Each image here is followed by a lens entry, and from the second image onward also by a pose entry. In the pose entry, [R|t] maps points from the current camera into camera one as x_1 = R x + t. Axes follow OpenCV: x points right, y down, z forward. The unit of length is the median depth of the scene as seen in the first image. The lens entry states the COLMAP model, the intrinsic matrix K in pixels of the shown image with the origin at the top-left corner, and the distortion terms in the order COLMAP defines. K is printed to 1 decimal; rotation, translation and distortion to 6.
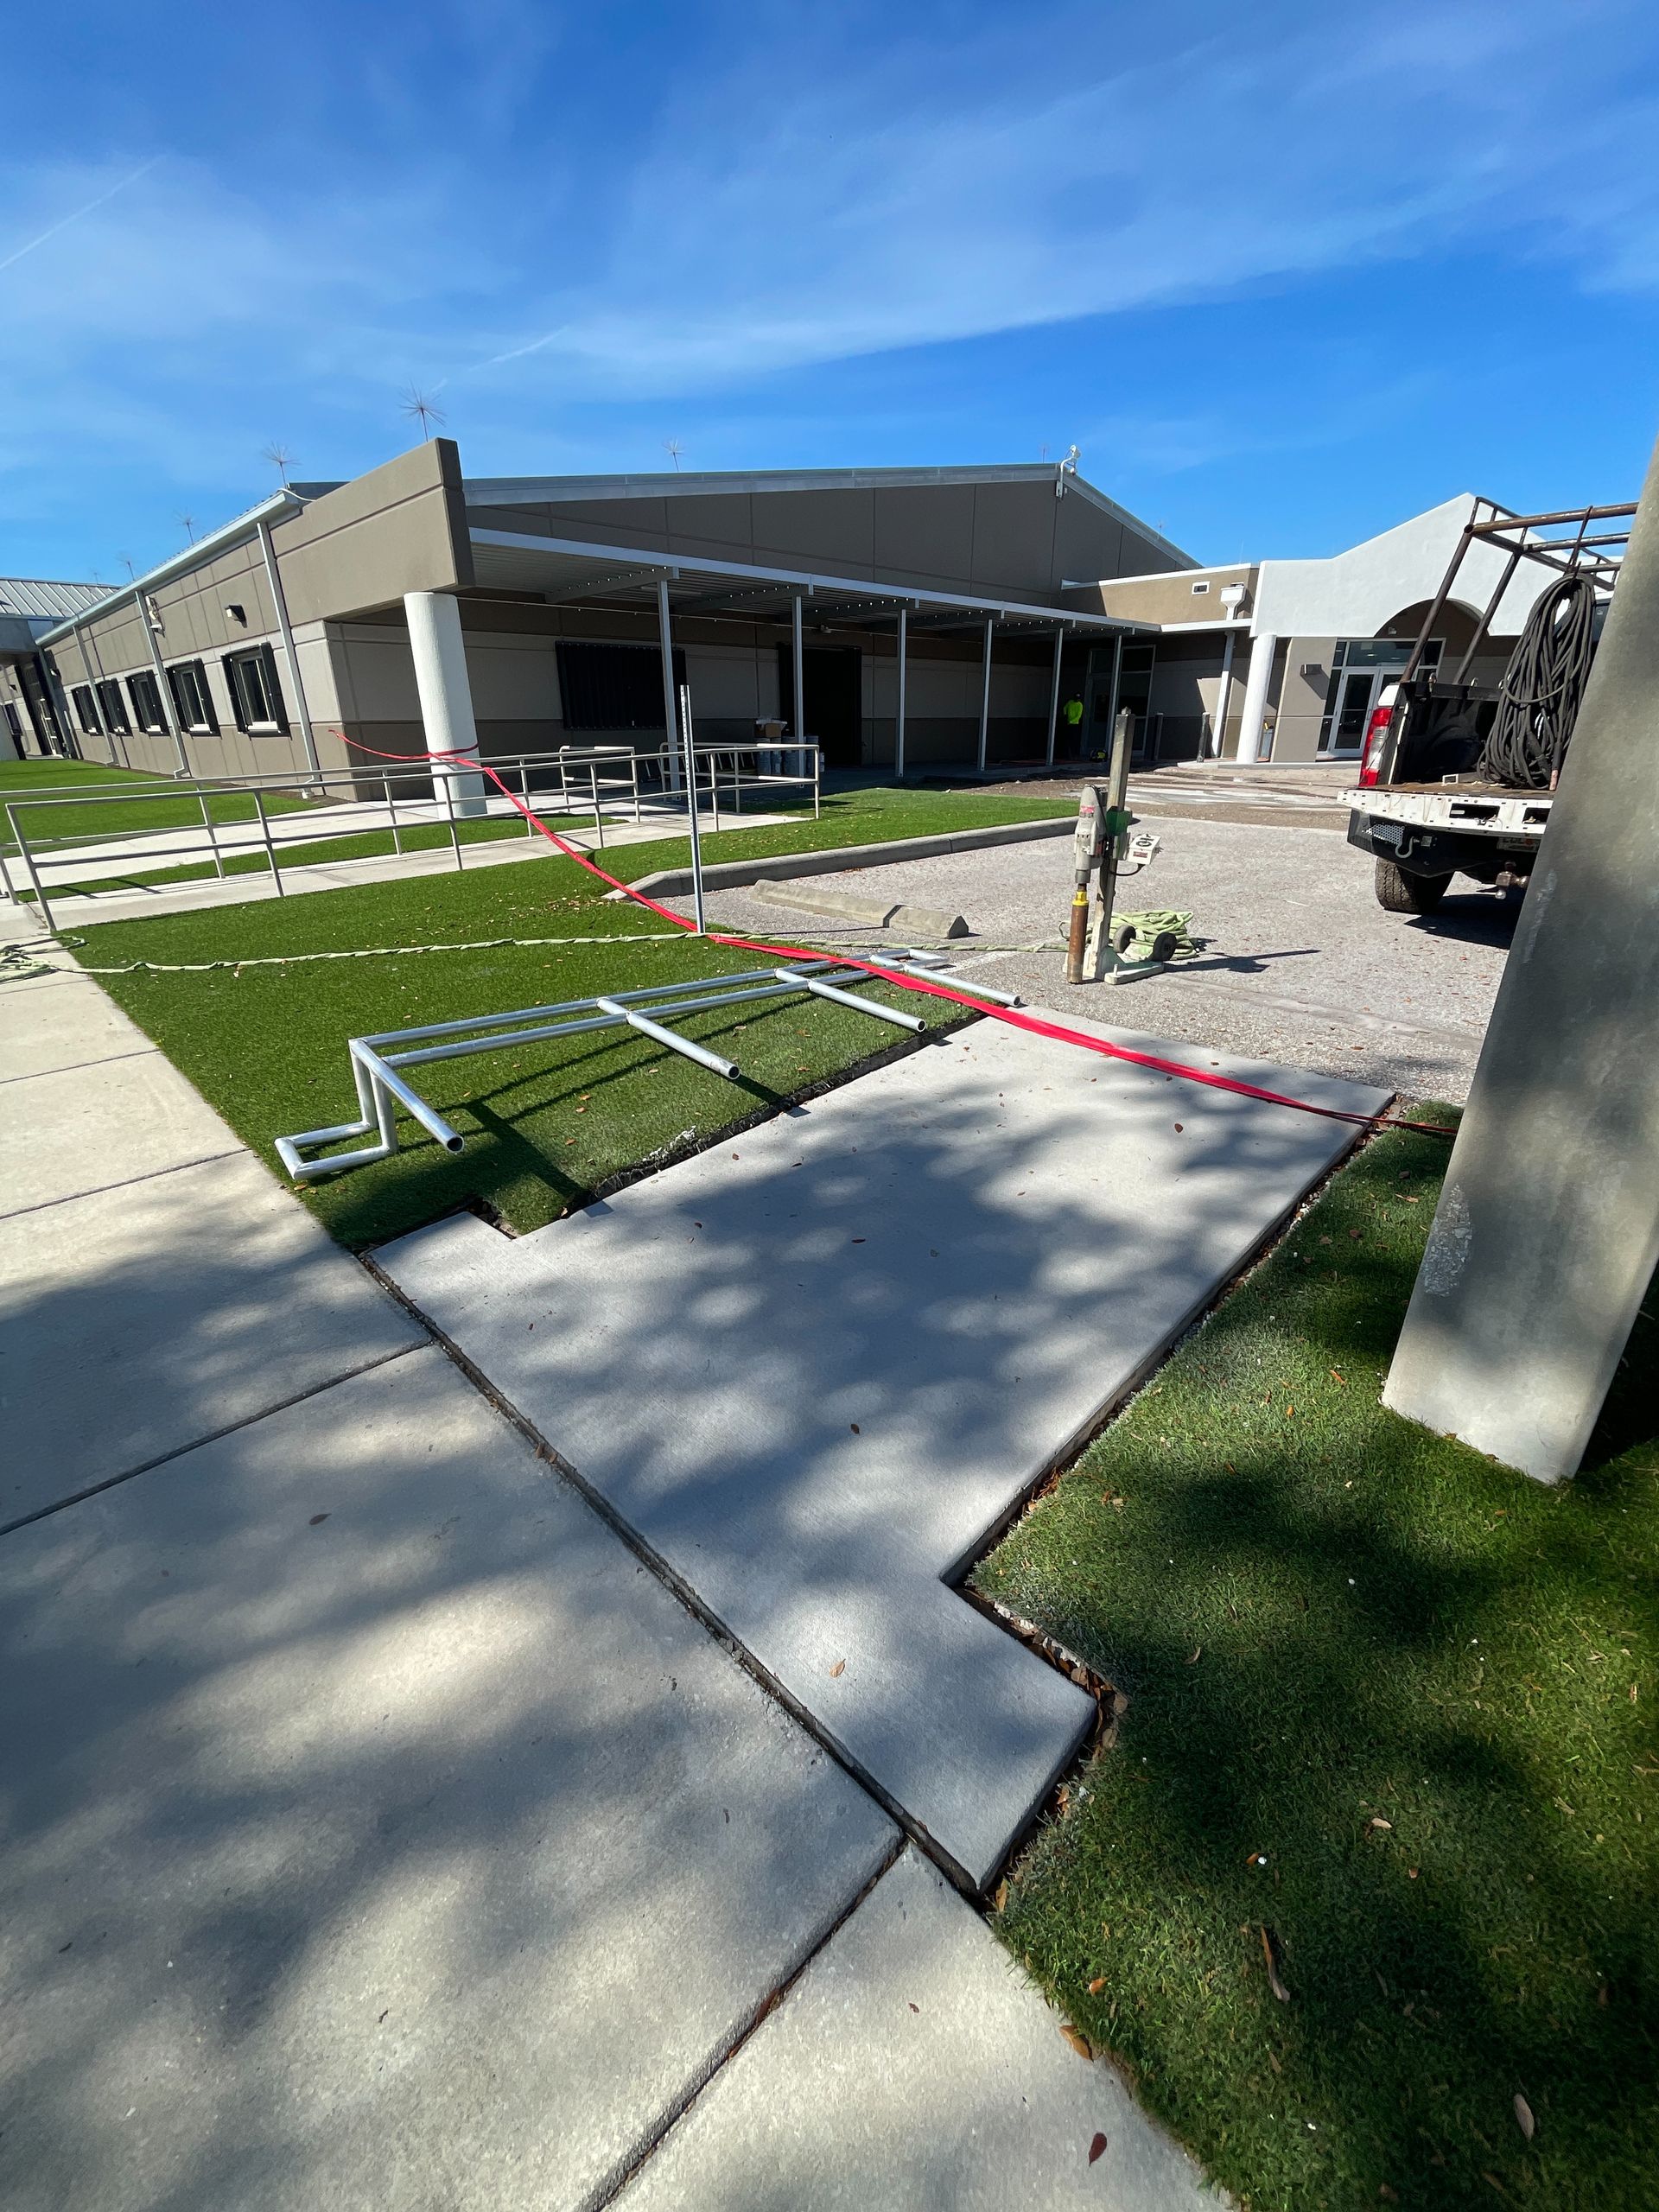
lens RADIAL K [[917.3, 0, 829.5], [0, 917.3, 1106.0], [0, 0, 1]] dist [0.001362, 0.000040]
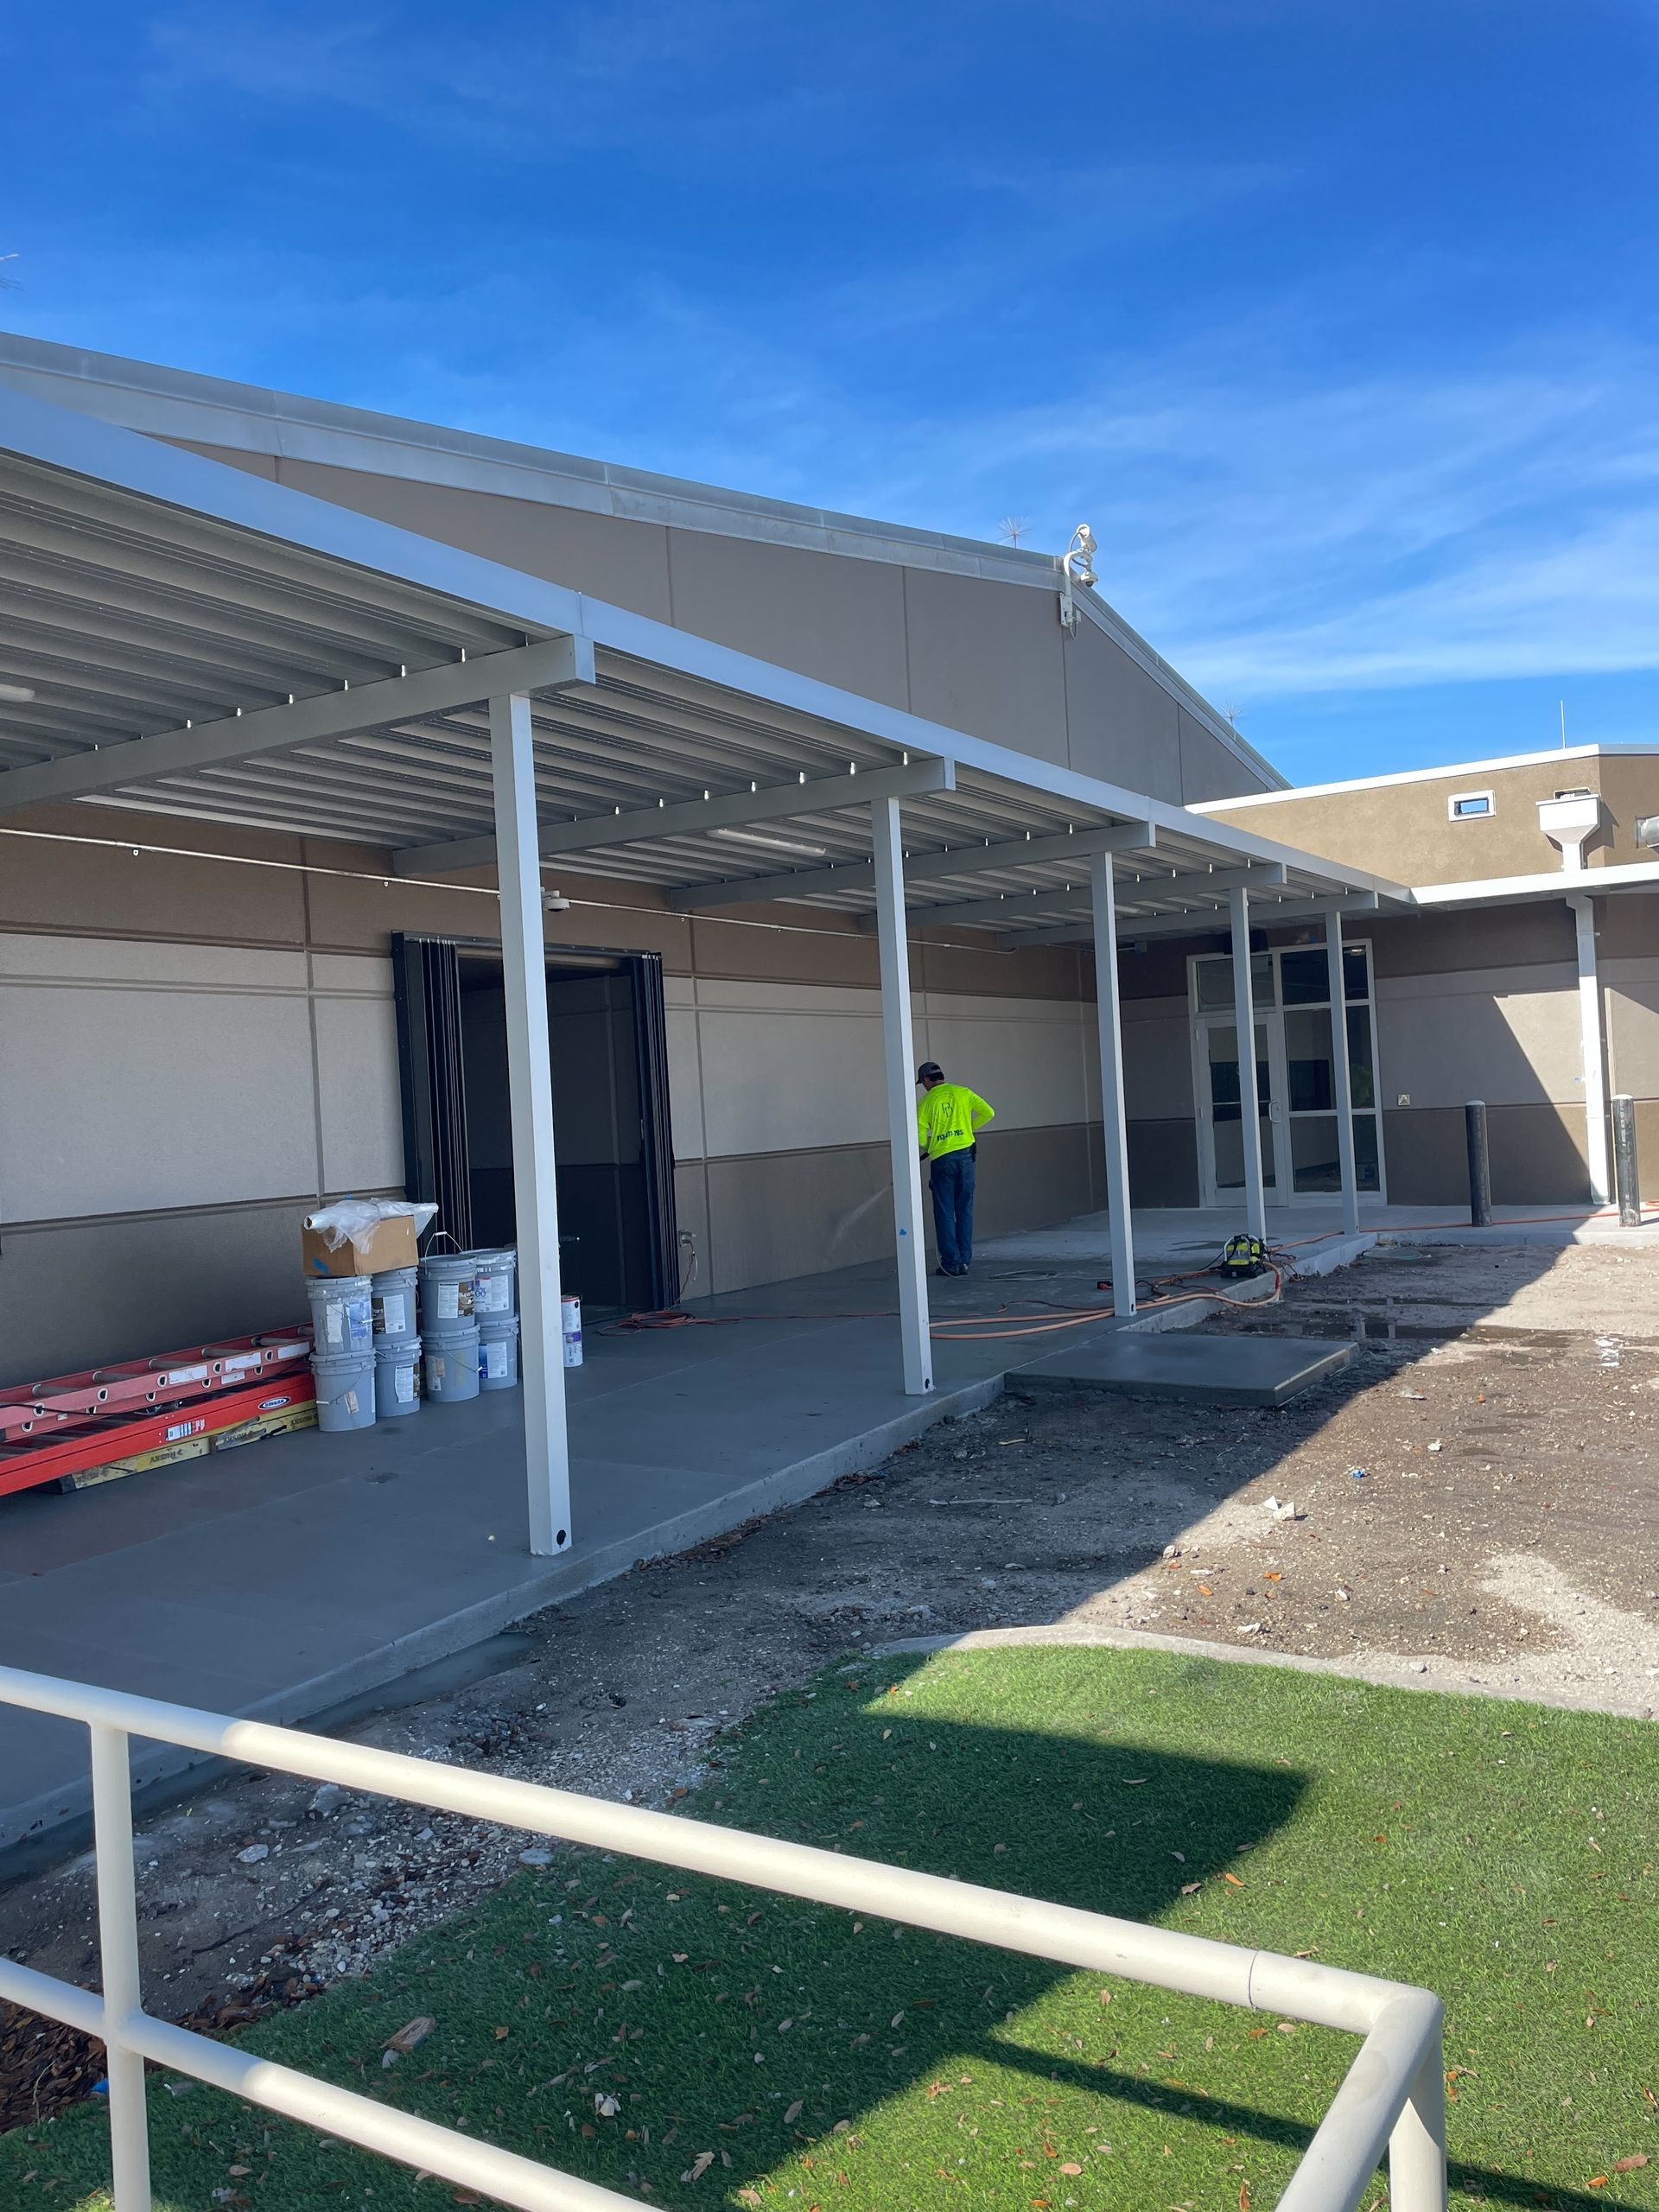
lens RADIAL K [[1636.9, 0, 829.5], [0, 1636.9, 1106.0], [0, 0, 1]] dist [0.142552, 0.000529]
pose [[0.970455, -0.048608, 0.236334, -0.048252], [0.137792, 0.915710, -0.377477, -0.248733], [-0.198065, 0.398889, 0.895353, 0.542141]]
